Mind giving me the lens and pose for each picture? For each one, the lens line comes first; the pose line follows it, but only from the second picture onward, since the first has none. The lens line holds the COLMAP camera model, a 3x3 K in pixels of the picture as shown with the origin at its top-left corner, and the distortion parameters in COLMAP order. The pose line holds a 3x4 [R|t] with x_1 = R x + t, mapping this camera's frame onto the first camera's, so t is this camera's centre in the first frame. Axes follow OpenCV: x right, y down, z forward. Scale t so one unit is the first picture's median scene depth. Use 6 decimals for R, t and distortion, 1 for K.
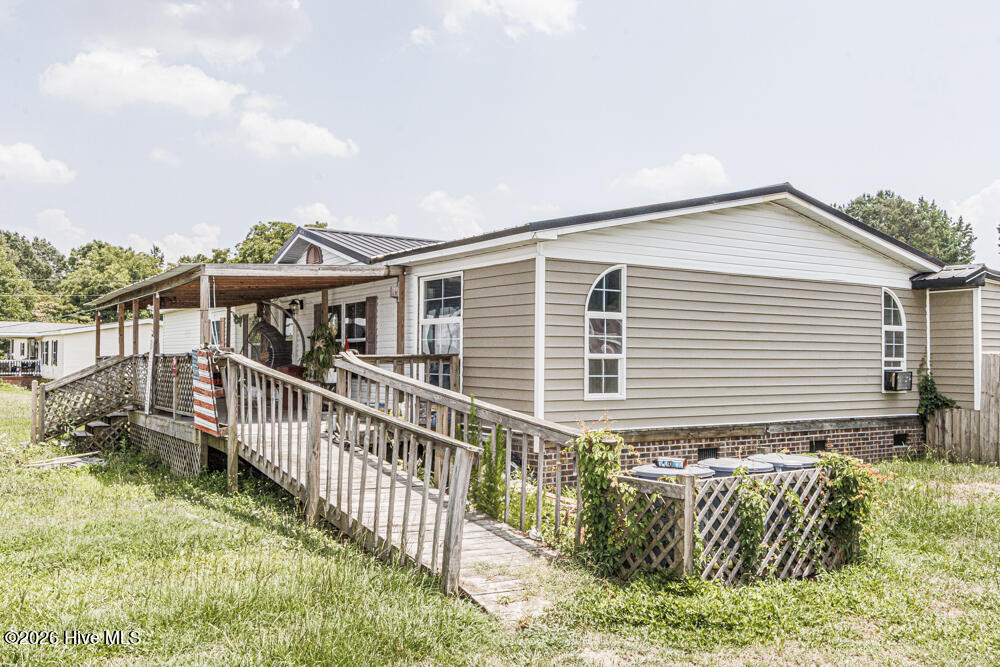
lens RADIAL K [[866.0, 0, 500.0], [0, 866.0, 333.5], [0, 0, 1]] dist [0.013661, -0.004013]
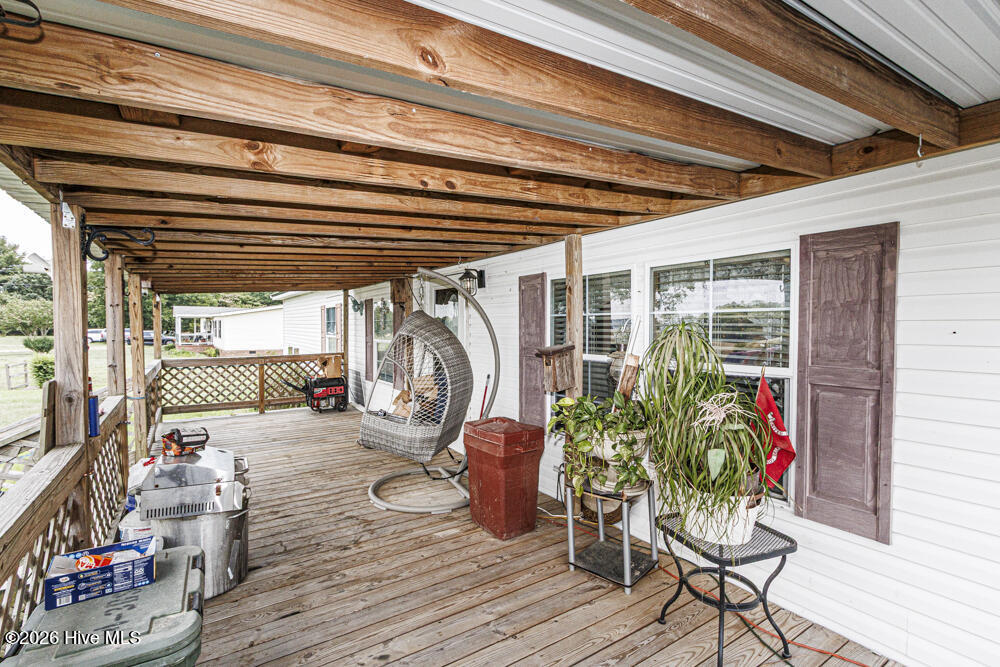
lens RADIAL K [[459.5, 0, 496.4], [0, 459.5, 334.3], [0, 0, 1]] dist [0.003546, 0.000647]
pose [[0.999917, 0.000044, 0.012869, -0.582399], [-0.000661, 0.998851, 0.047916, -0.034536], [-0.012852, -0.047920, 0.998768, 1.860639]]
